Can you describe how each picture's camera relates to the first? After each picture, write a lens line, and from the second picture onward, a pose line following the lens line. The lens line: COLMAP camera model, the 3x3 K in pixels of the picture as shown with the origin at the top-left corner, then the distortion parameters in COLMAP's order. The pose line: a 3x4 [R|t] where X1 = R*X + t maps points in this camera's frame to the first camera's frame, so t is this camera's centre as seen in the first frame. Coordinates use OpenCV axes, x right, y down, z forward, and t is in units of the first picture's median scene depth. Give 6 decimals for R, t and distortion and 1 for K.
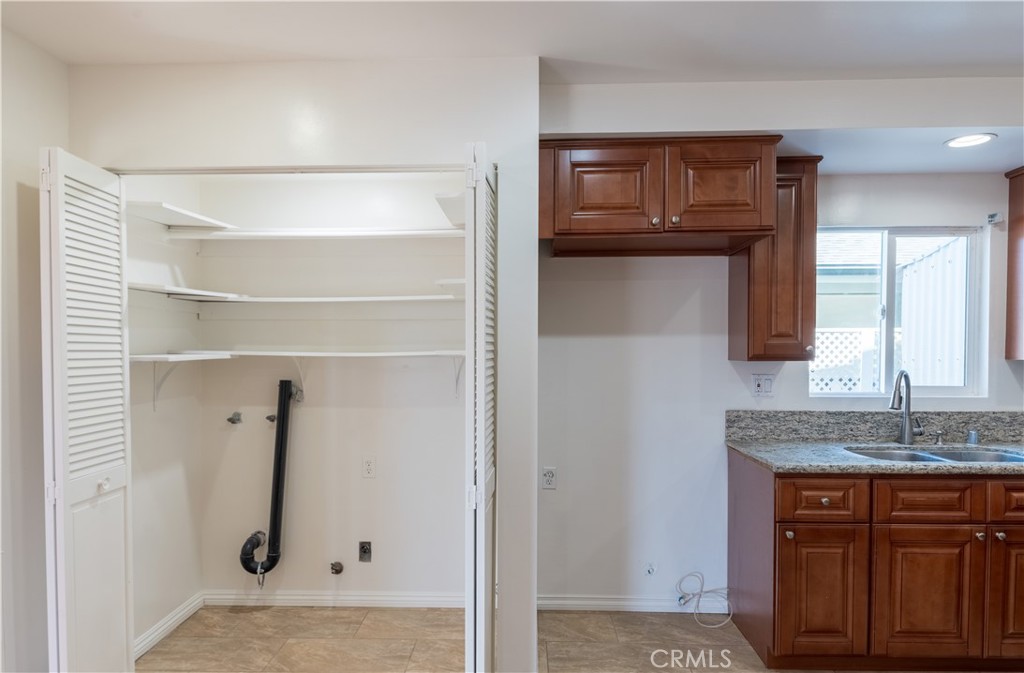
lens RADIAL K [[633.8, 0, 510.9], [0, 633.8, 361.4], [0, 0, 1]] dist [0.003818, 0.000023]
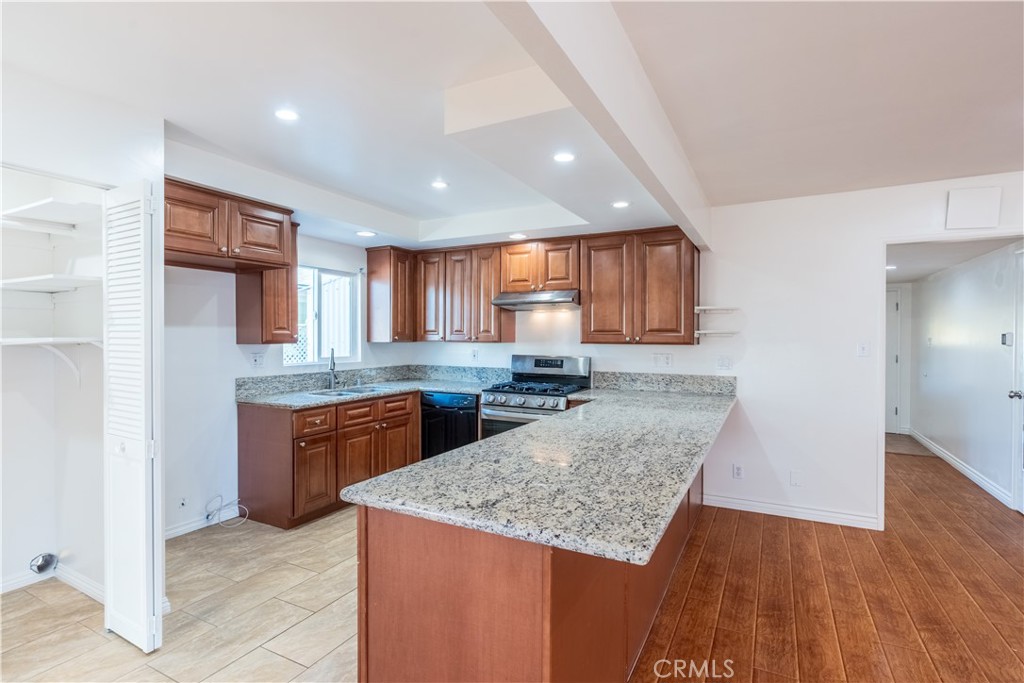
lens RADIAL K [[499.4, 0, 512.0], [0, 499.4, 341.5], [0, 0, 1]] dist [-0.003800, -0.000226]
pose [[0.430474, -0.008016, 0.902567, -0.457010], [0.020052, 0.999799, -0.000684, 0.005609], [-0.902380, 0.018393, 0.430548, -0.084458]]
